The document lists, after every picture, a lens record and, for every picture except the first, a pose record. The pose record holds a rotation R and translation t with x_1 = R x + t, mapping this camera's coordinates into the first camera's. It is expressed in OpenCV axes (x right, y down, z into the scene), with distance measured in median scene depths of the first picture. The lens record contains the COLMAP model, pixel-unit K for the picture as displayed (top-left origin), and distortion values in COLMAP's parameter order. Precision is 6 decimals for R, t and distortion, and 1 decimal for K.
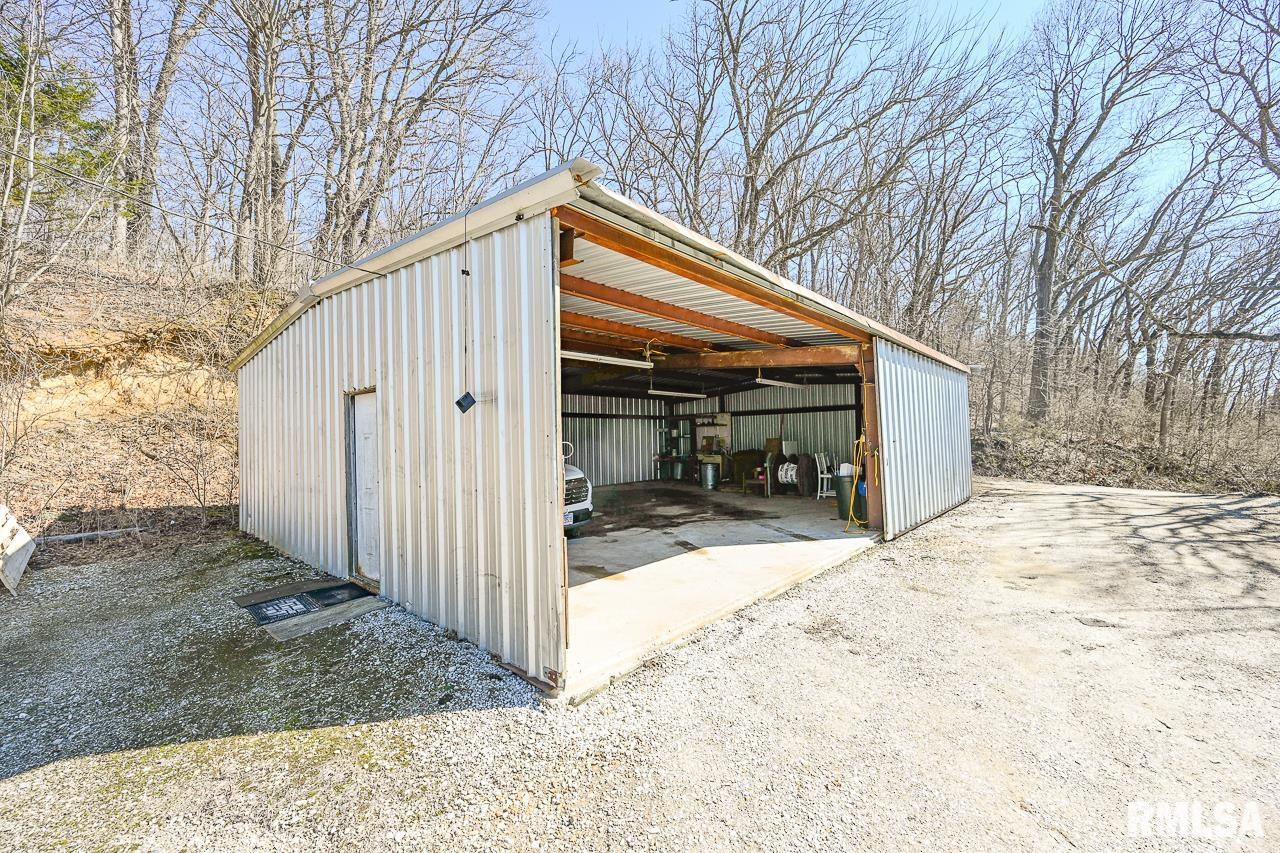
lens RADIAL K [[508.0, 0, 640.0], [0, 508.0, 426.5], [0, 0, 1]] dist [0.000289, 0.000176]
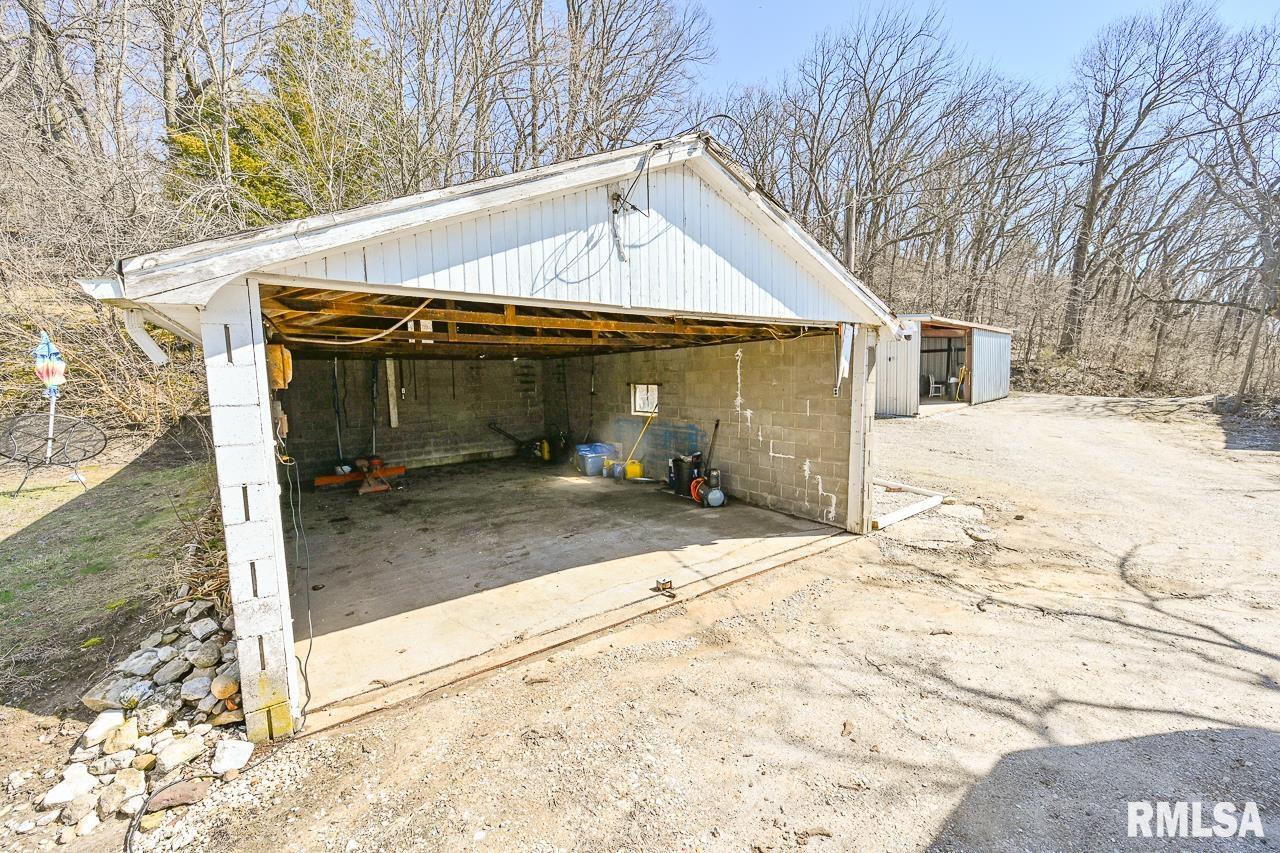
lens RADIAL K [[508.0, 0, 640.0], [0, 508.0, 426.5], [0, 0, 1]] dist [0.000289, 0.000176]
pose [[0.997868, -0.003813, -0.065156, -0.306992], [0.012131, 0.991731, 0.127759, -0.007426], [0.064130, -0.128277, 0.989663, -0.500906]]
